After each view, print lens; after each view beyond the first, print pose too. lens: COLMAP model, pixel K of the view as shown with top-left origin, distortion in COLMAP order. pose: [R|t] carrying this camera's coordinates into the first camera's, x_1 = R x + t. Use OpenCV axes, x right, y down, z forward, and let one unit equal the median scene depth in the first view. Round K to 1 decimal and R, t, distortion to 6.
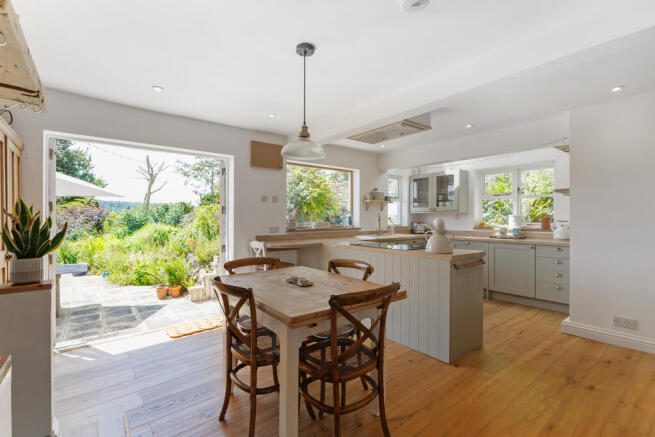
lens RADIAL K [[299.4, 0, 327.5], [0, 299.4, 218.5], [0, 0, 1]] dist [0.001634, 0.000199]
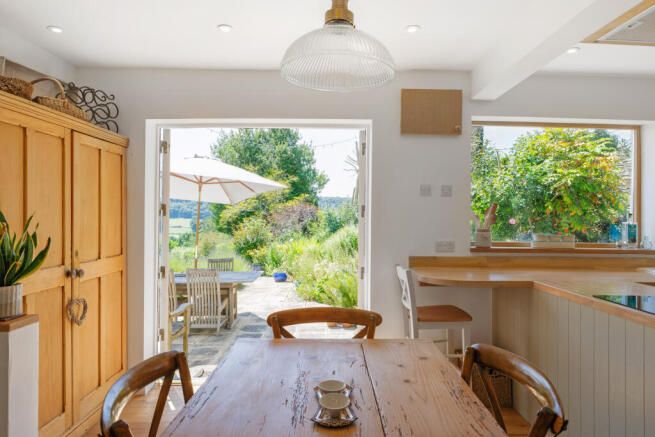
lens RADIAL K [[407.4, 0, 327.5], [0, 407.4, 218.5], [0, 0, 1]] dist [-0.007472, -0.002261]
pose [[0.789894, 0.014356, -0.613075, 0.062879], [-0.015412, 0.999875, 0.003557, -0.007995], [0.613050, 0.006639, 0.790017, 0.165678]]
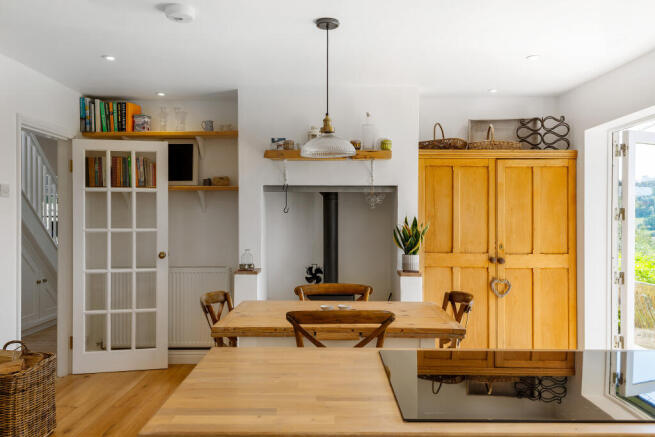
lens RADIAL K [[522.7, 0, 327.5], [0, 522.7, 218.5], [0, 0, 1]] dist [-0.005464, -0.002029]
pose [[-0.620755, 0.009610, -0.783945, 0.292119], [-0.010006, 0.999746, 0.020179, -0.017067], [0.783941, 0.020371, -0.620502, 0.524652]]
